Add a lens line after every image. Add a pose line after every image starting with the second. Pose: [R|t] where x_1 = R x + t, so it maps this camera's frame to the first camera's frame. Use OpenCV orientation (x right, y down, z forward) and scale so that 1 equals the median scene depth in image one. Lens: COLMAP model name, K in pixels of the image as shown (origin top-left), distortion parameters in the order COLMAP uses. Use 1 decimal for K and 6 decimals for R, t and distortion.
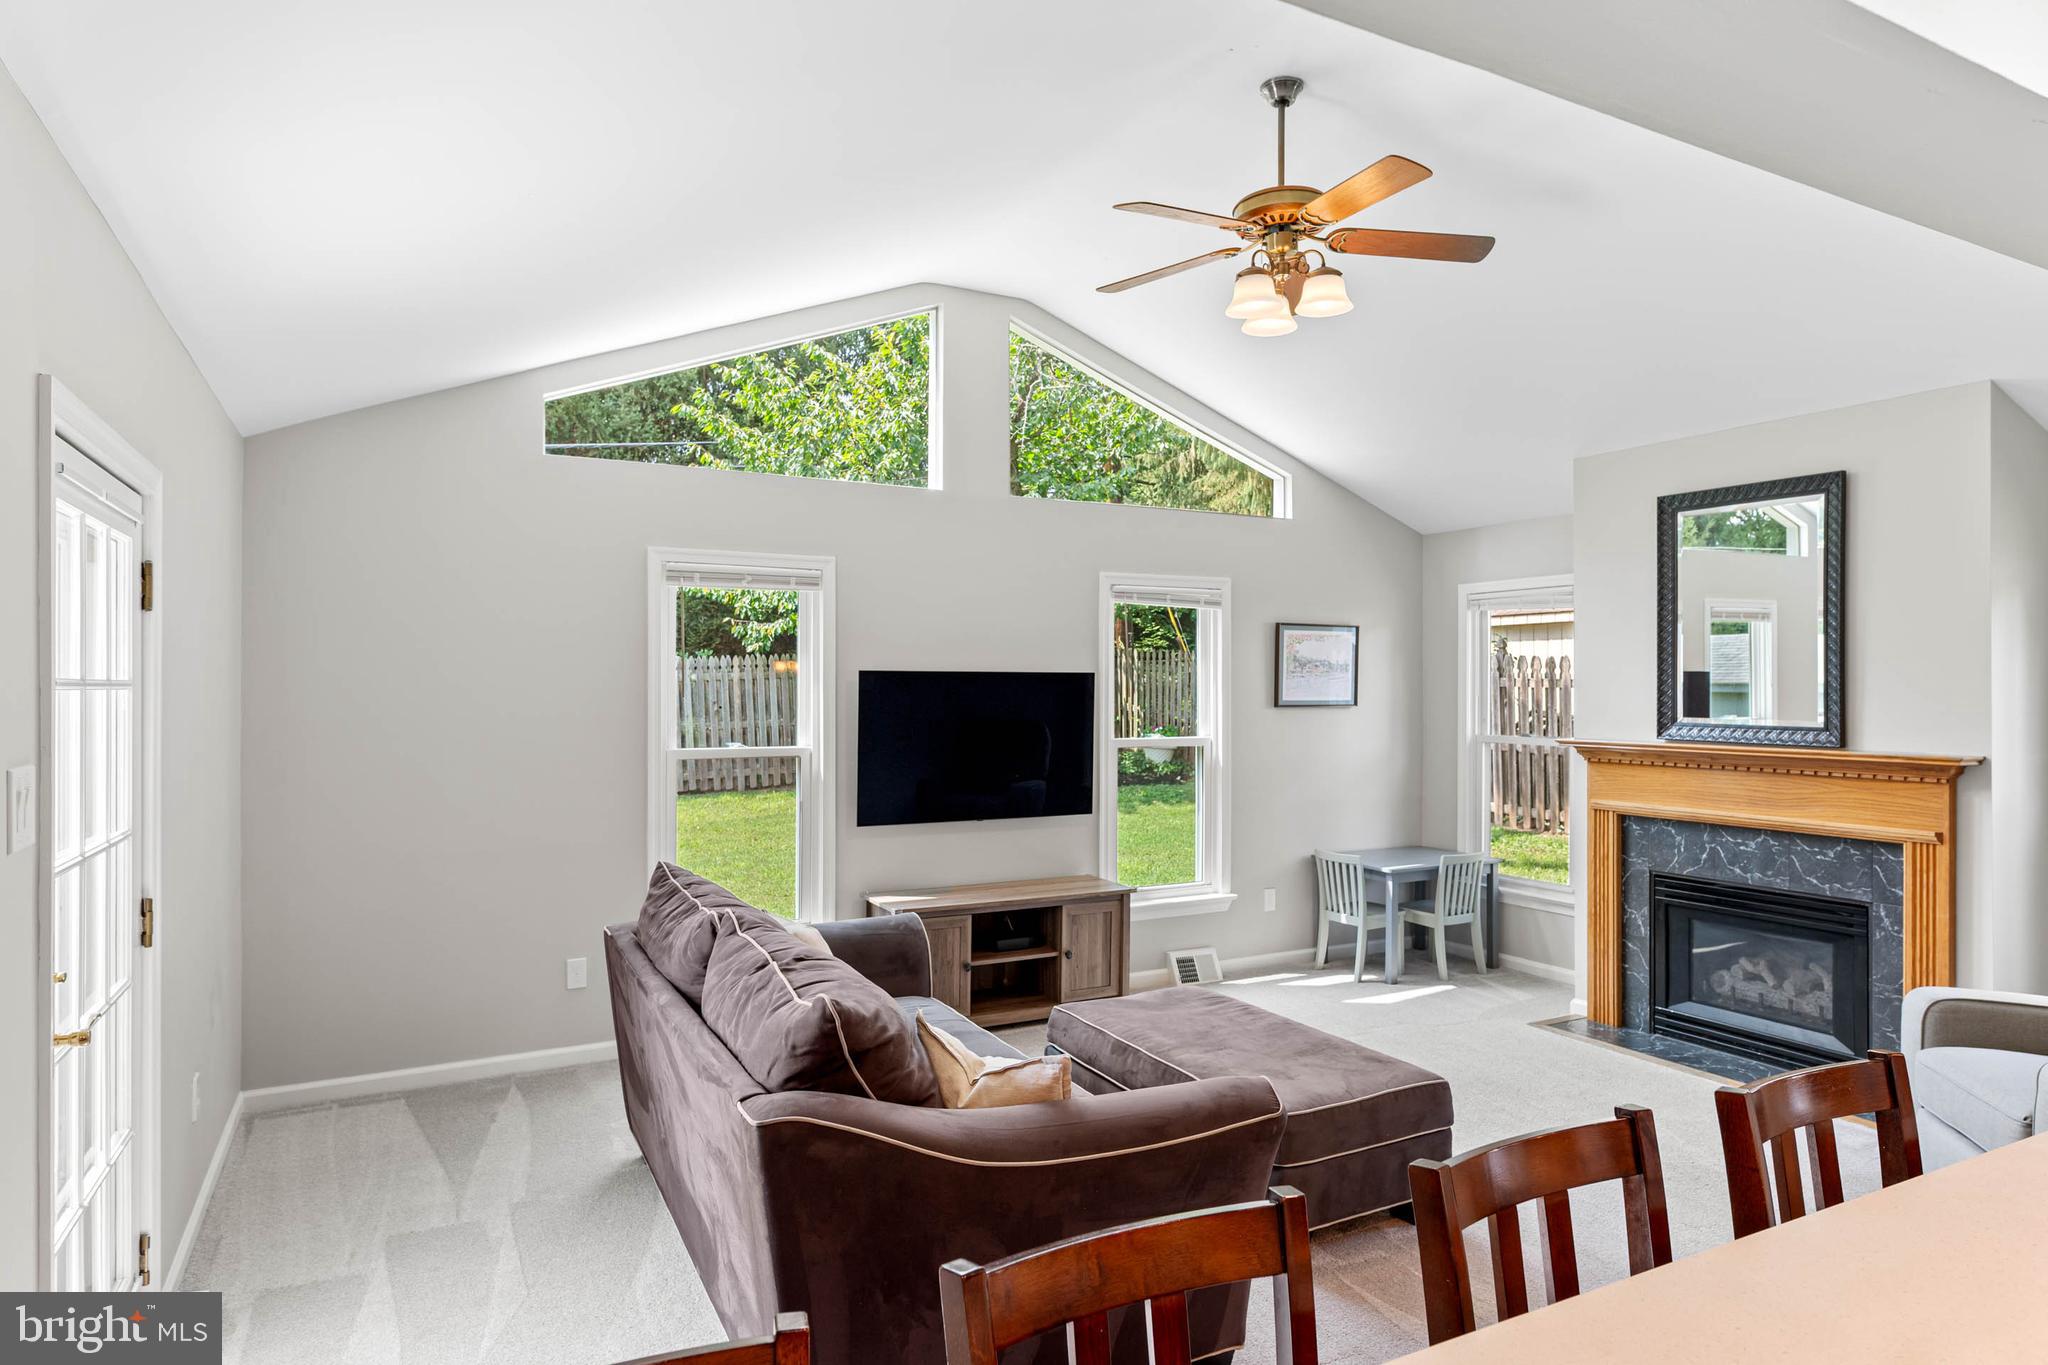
lens RADIAL K [[1173.8, 0, 1023.6], [0, 1173.8, 686.2], [0, 0, 1]] dist [-0.000556, 0.000786]
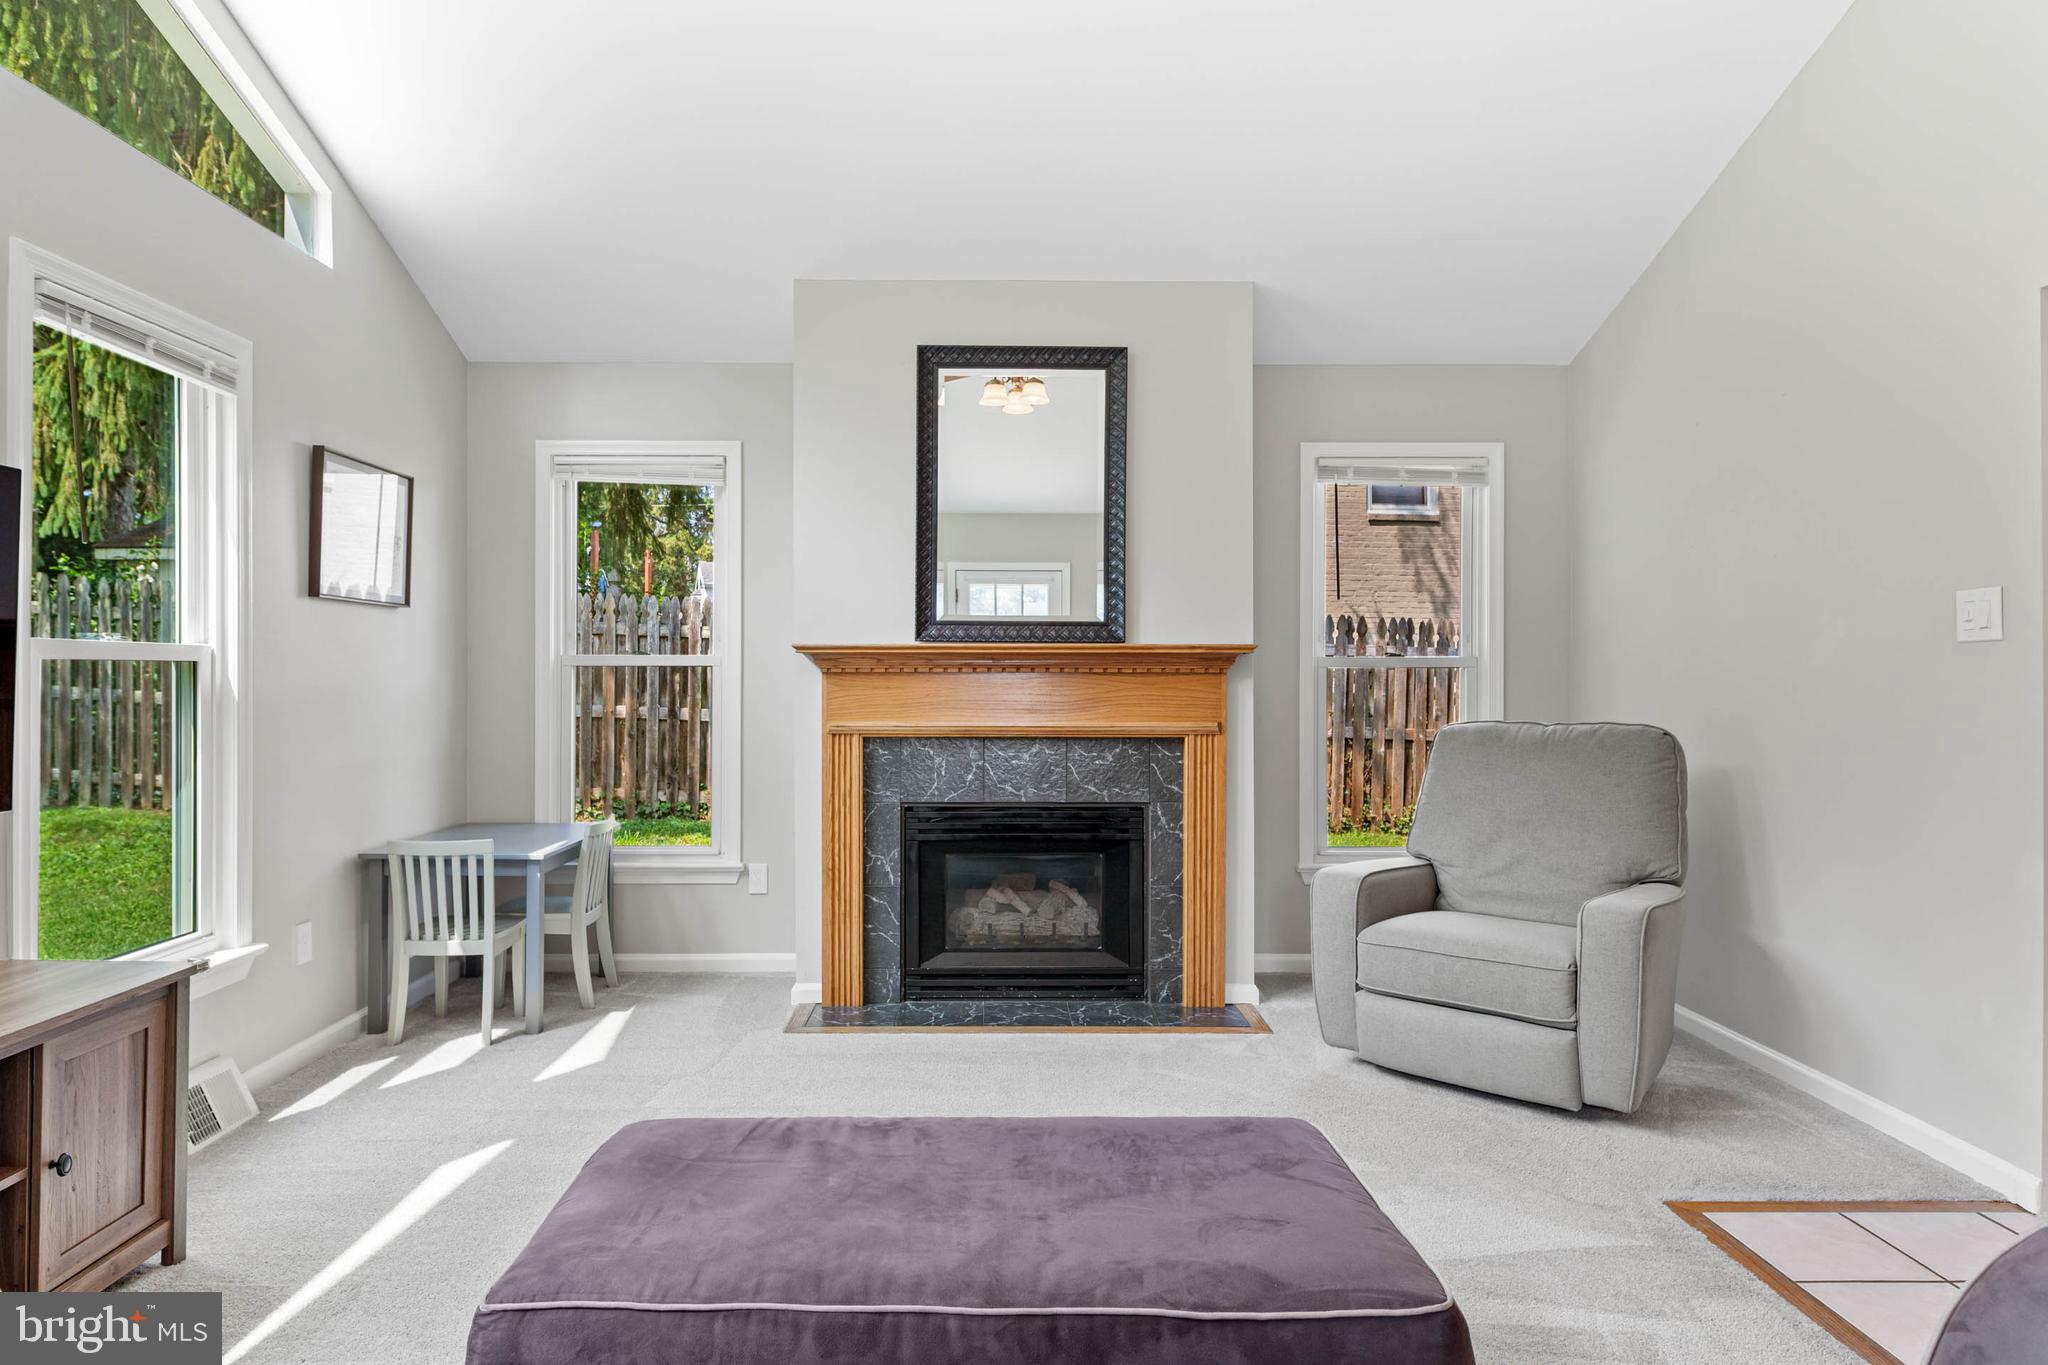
lens RADIAL K [[1198.4, 0, 995.8], [0, 1198.4, 680.0], [0, 0, 1]] dist [-0.003010, -0.001336]
pose [[0.460978, -0.003069, 0.887406, -0.170105], [-0.003166, 0.999982, 0.005103, 0.065844], [-0.887406, -0.005162, 0.460960, 0.546812]]
